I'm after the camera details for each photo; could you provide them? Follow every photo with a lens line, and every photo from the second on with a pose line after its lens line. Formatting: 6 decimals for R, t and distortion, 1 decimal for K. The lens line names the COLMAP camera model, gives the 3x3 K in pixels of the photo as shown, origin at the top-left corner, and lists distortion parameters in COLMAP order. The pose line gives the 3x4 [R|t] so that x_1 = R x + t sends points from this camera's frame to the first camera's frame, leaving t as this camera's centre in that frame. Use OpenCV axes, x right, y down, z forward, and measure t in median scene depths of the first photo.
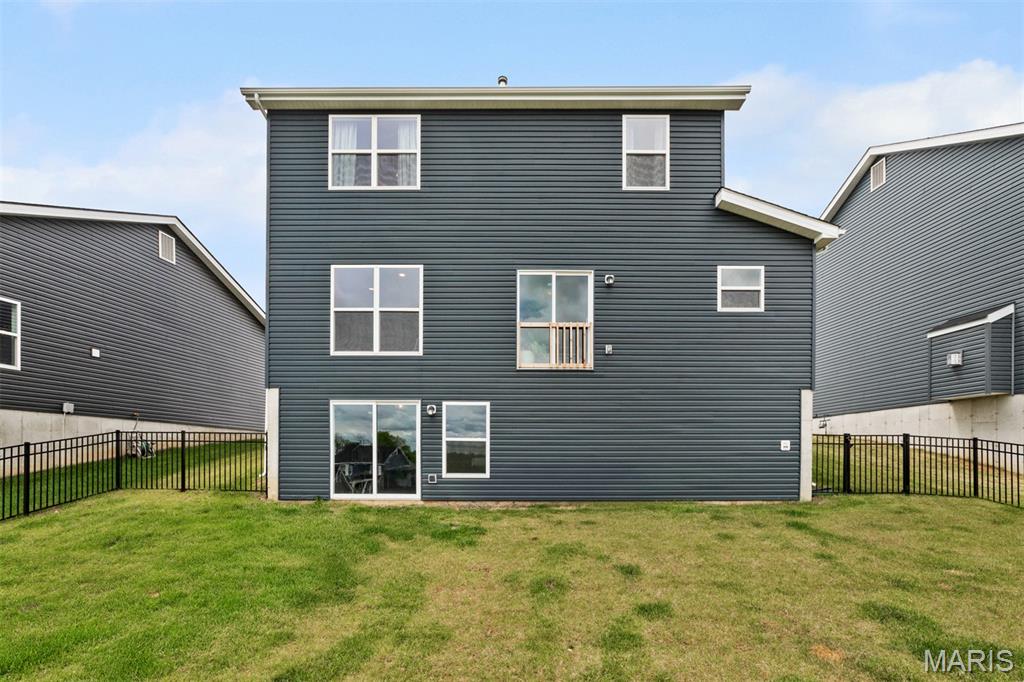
lens RADIAL K [[553.6, 0, 514.6], [0, 553.6, 356.5], [0, 0, 1]] dist [-0.001324, 0.001111]
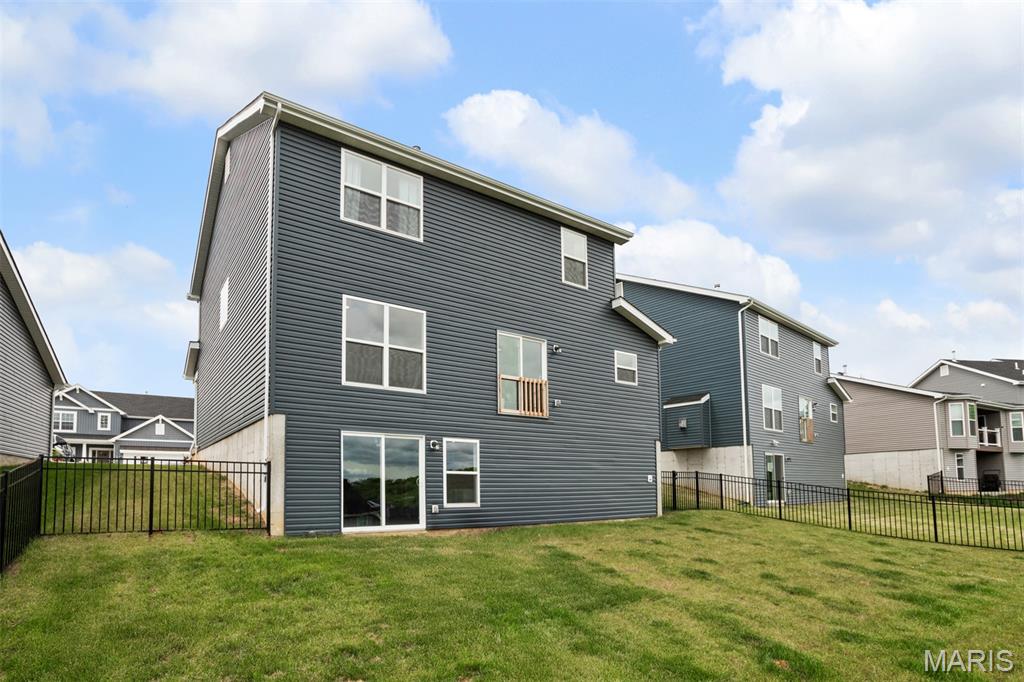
lens RADIAL K [[523.0, 0, 512.0], [0, 523.0, 341.0], [0, 0, 1]] dist [-0.023550, -0.000326]
pose [[0.811152, 0.151615, 0.564841, -0.626055], [-0.096969, 0.987310, -0.125760, 0.007994], [-0.576741, 0.047238, 0.815560, 0.055736]]
